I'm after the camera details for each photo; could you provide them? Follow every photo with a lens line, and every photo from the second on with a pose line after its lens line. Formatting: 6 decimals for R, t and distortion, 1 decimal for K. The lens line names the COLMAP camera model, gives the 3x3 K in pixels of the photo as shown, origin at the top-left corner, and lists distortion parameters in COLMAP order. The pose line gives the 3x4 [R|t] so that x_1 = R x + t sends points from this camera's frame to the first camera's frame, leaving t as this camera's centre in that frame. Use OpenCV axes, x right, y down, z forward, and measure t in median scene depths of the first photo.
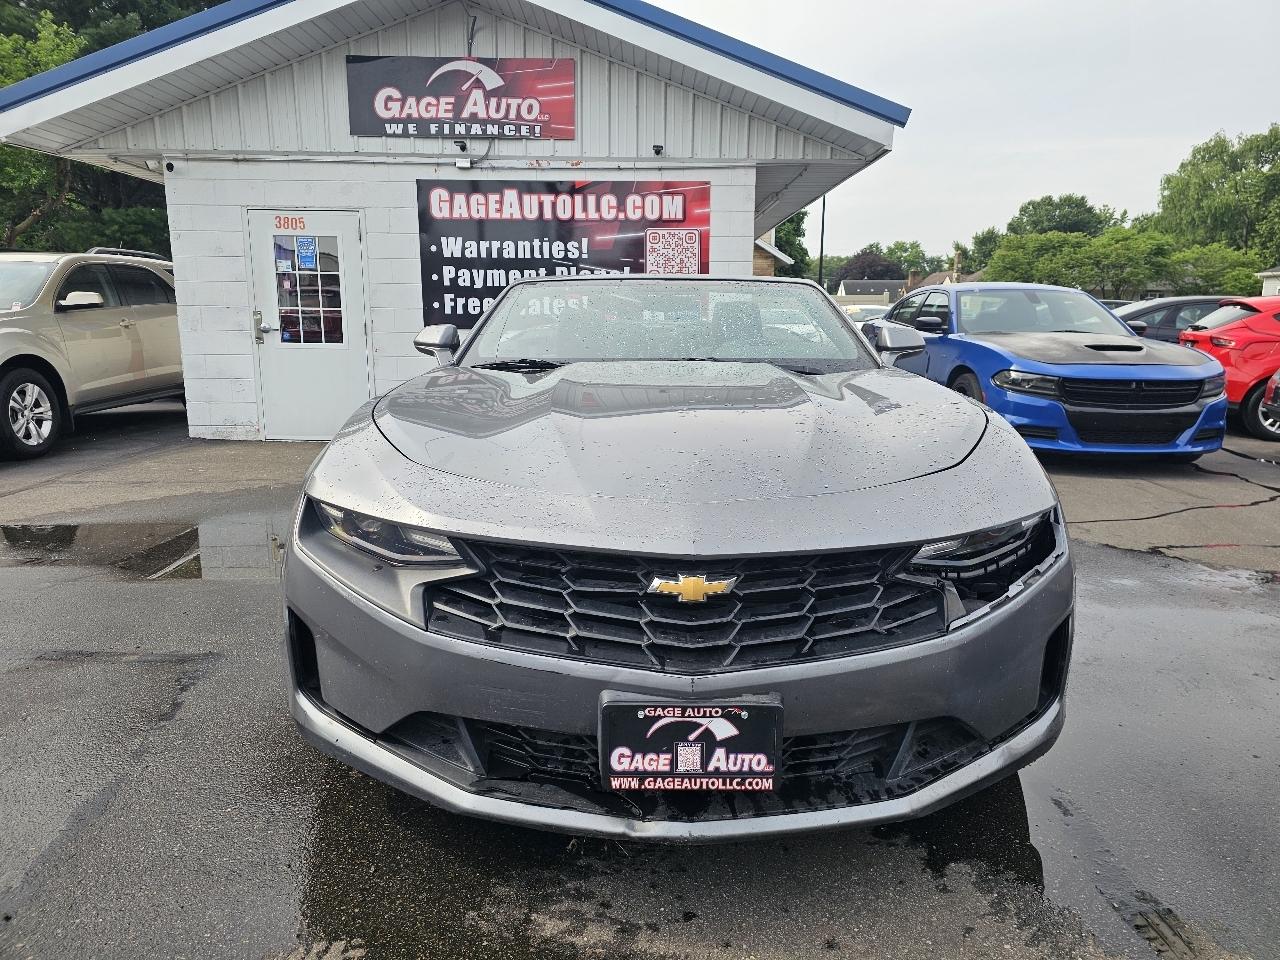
lens RADIAL K [[853.3, 0, 650.7], [0, 853.3, 483.9], [0, 0, 1]] dist [0.062127, -0.053929]
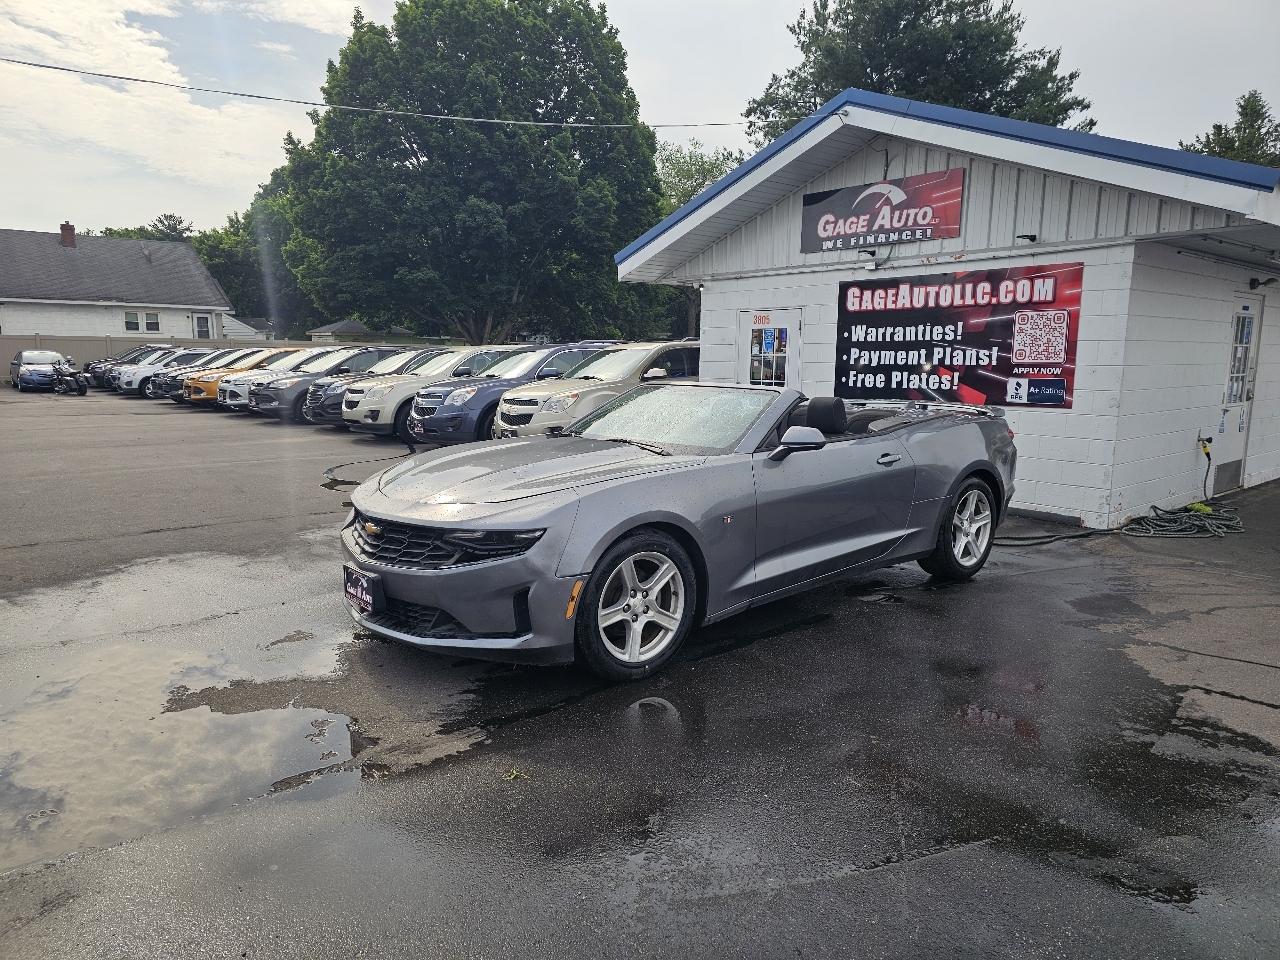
lens RADIAL K [[853.3, 0, 634.7], [0, 853.3, 491.9], [0, 0, 1]] dist [0.062127, -0.053929]
pose [[0.639765, 0.121424, -0.758918, 0.536486], [-0.152394, 0.987877, 0.029589, -0.039238], [0.753311, 0.096725, 0.650513, -0.020183]]
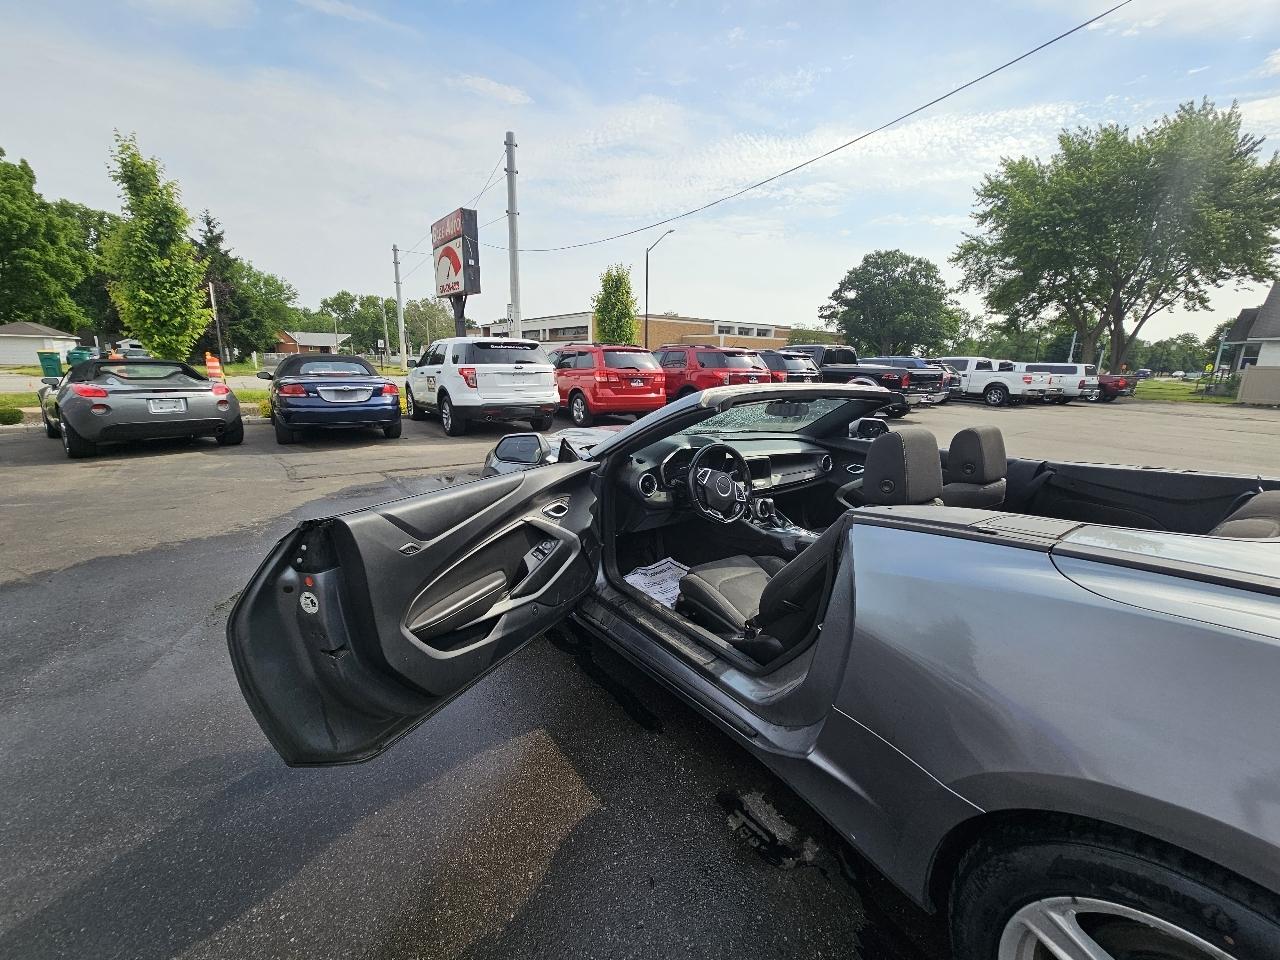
lens RADIAL K [[519.2, 0, 639.4], [0, 519.2, 479.4], [0, 0, 1]] dist [0.000187, -0.000319]
pose [[-0.821385, 0.100580, -0.561436, 0.280237], [-0.139802, 0.918802, 0.369132, -0.171579], [0.552976, 0.381690, -0.740629, 0.700983]]
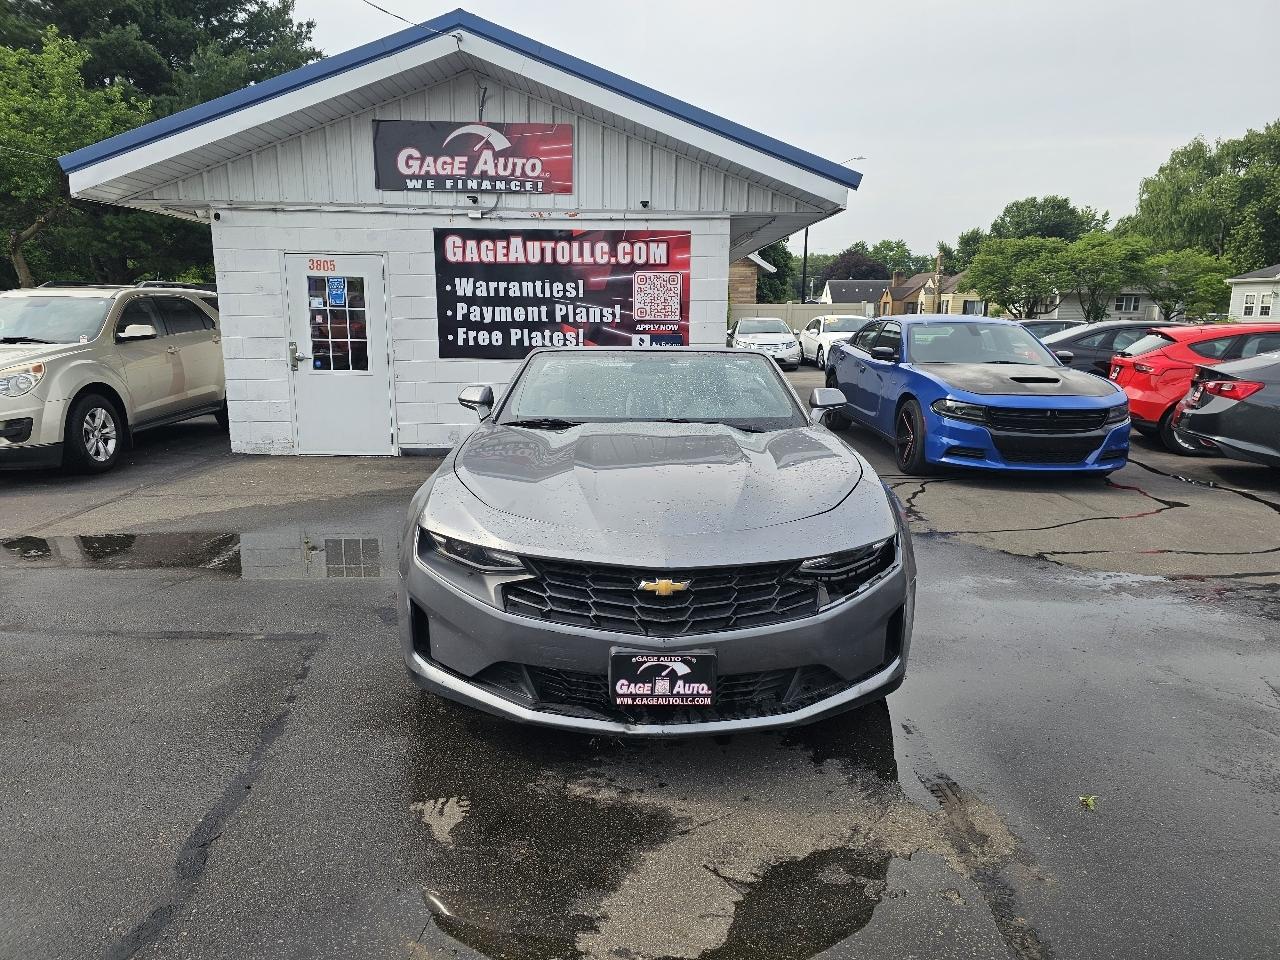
lens RADIAL K [[853.3, 0, 648.0], [0, 853.3, 492.0], [0, 0, 1]] dist [0.062127, -0.053929]
pose [[0.999925, 0.001585, 0.012167, -0.000976], [-0.001746, 0.999910, 0.013294, -0.019145], [-0.012145, -0.013314, 0.999838, -0.148875]]
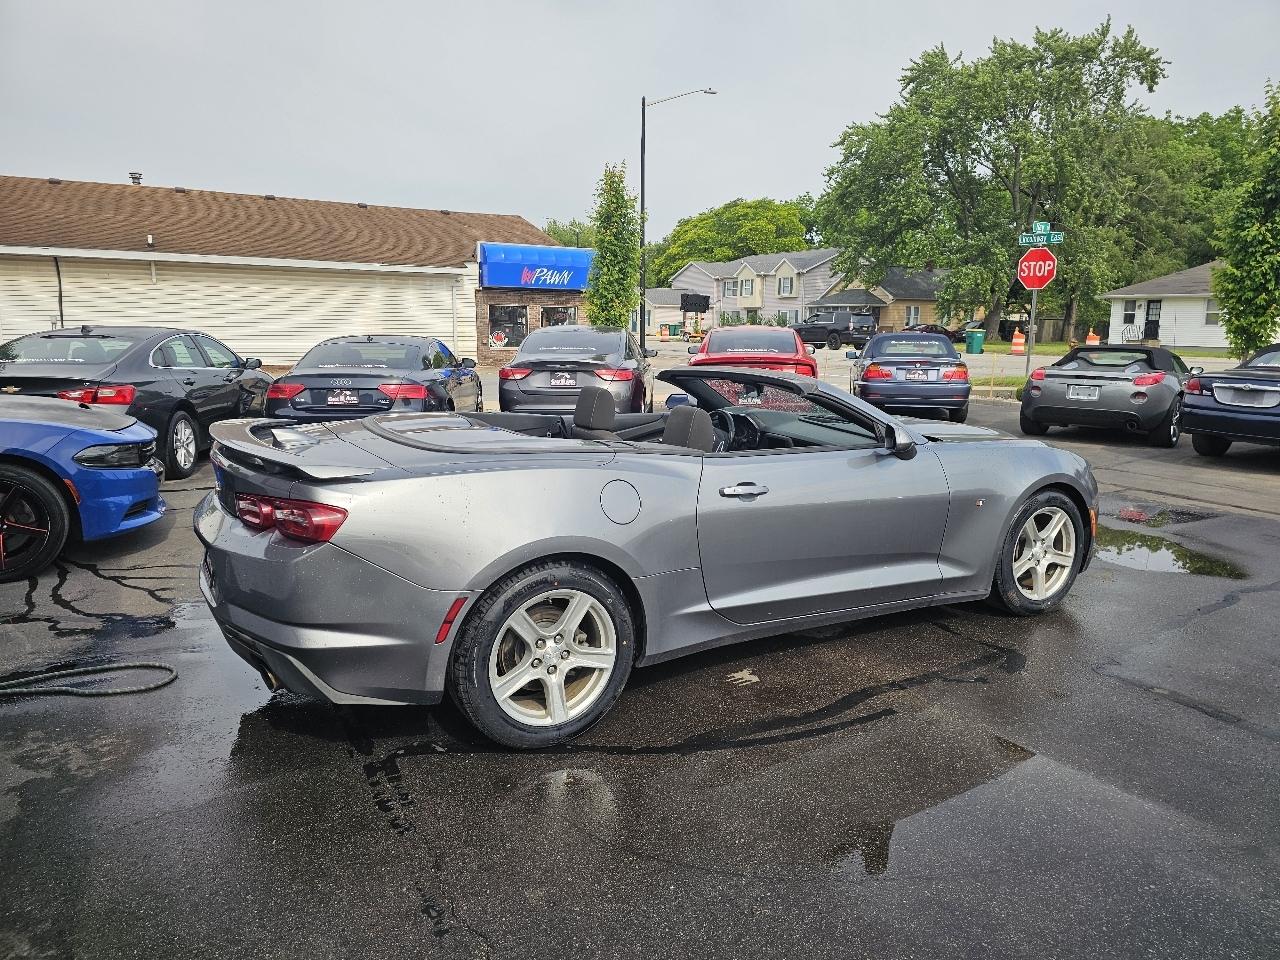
lens RADIAL K [[853.3, 0, 652.5], [0, 853.3, 476.4], [0, 0, 1]] dist [0.062127, -0.053929]
pose [[-0.507459, -0.167465, 0.845246, -0.502524], [0.153618, 0.947636, 0.279978, -0.232173], [-0.847872, 0.271922, -0.455160, 0.860874]]
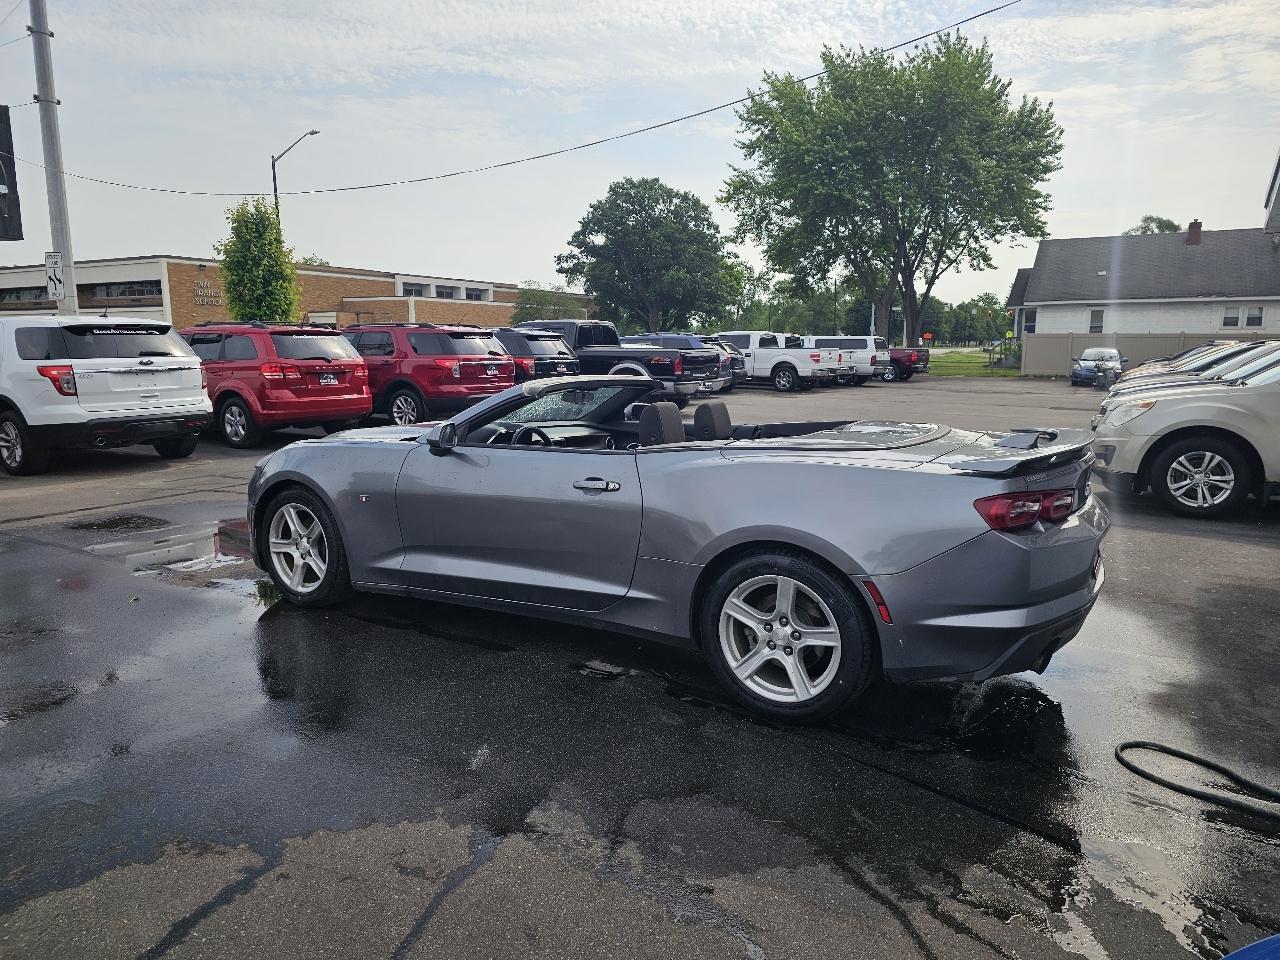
lens RADIAL K [[853.3, 0, 639.9], [0, 853.3, 480.4], [0, 0, 1]] dist [0.062127, -0.053929]
pose [[-0.522595, 0.126373, -0.843163, 0.560915], [-0.172957, 0.952677, 0.249986, -0.216997], [0.834853, 0.276472, -0.476007, 0.869467]]
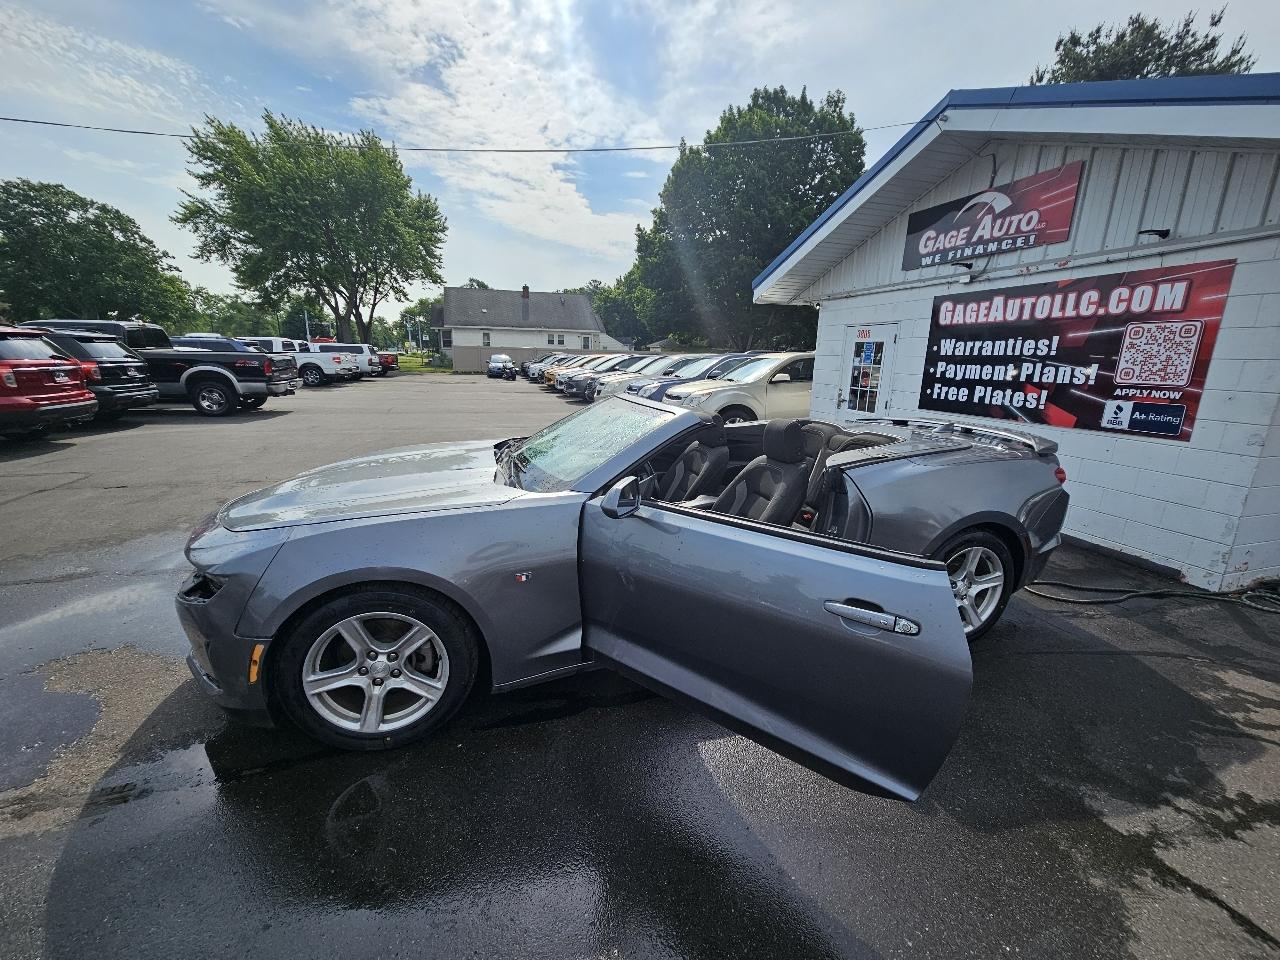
lens RADIAL K [[519.2, 0, 640.7], [0, 519.2, 484.4], [0, 0, 1]] dist [0.000187, -0.000319]
pose [[0.281075, 0.231534, -0.931337, 0.411256], [-0.205793, 0.962427, 0.177155, -0.125611], [0.937361, 0.141869, 0.318162, 0.369236]]
